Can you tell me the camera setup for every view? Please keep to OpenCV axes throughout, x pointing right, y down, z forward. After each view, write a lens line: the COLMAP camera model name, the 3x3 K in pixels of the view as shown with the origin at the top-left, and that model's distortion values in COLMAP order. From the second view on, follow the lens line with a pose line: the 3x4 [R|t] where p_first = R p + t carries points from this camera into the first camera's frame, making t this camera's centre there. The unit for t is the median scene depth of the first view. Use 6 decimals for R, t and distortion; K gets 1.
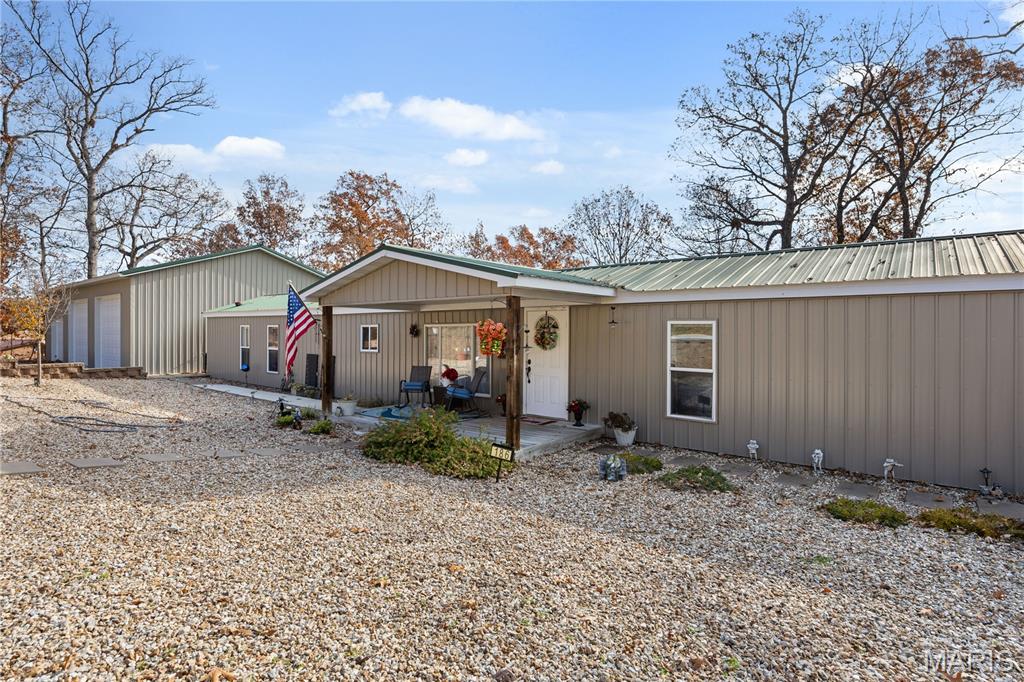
lens RADIAL K [[496.4, 0, 515.6], [0, 496.4, 335.7], [0, 0, 1]] dist [-0.008532, 0.000053]
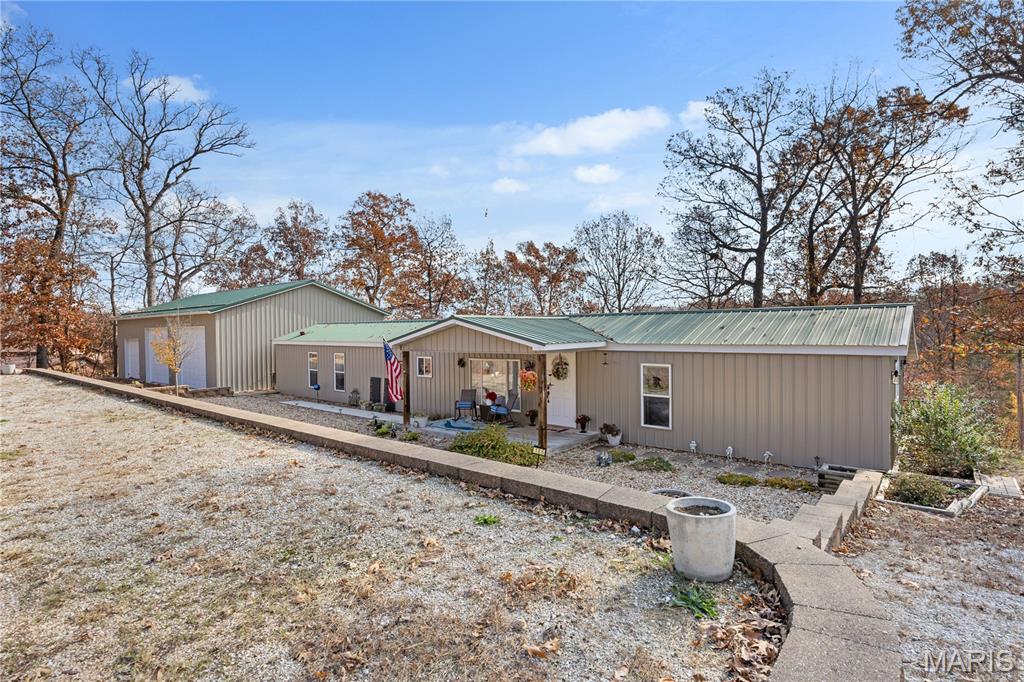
lens RADIAL K [[507.4, 0, 515.5], [0, 507.4, 335.5], [0, 0, 1]] dist [-0.006592, -0.000943]
pose [[0.999847, -0.016869, -0.004715, -0.024151], [0.016901, 0.999833, 0.006905, -0.045693], [0.004598, -0.006984, 0.999965, -0.193484]]
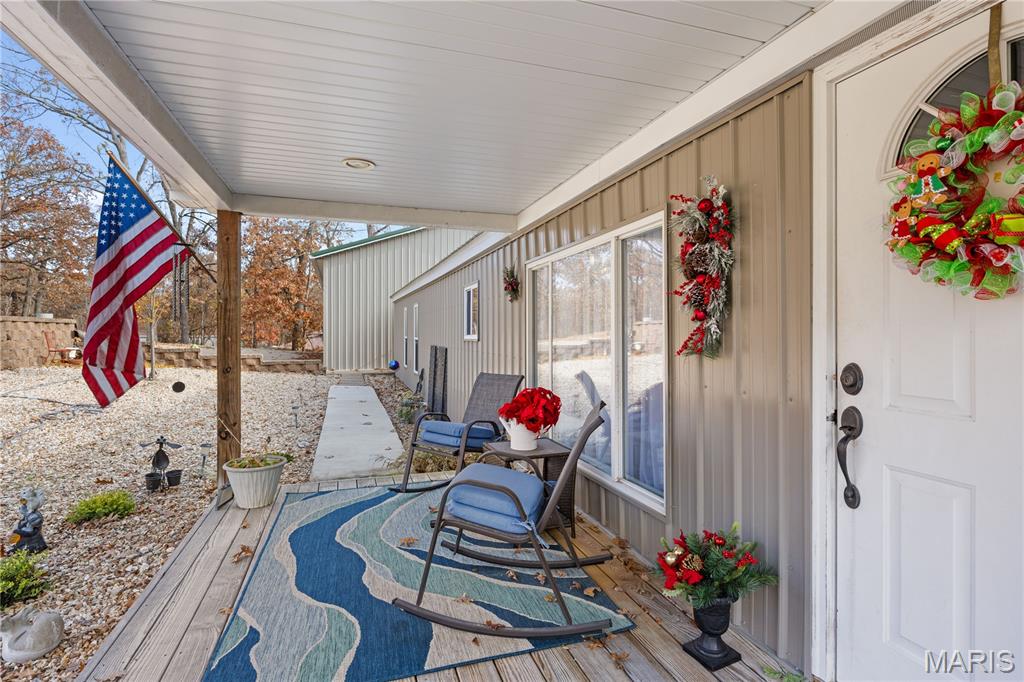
lens RADIAL K [[507.4, 0, 515.5], [0, 507.4, 335.5], [0, 0, 1]] dist [-0.006592, -0.000943]
pose [[0.830335, -0.005214, -0.557240, 0.011791], [0.007059, 0.999974, 0.001161, 0.015702], [0.557220, -0.004897, 0.830351, 0.334648]]
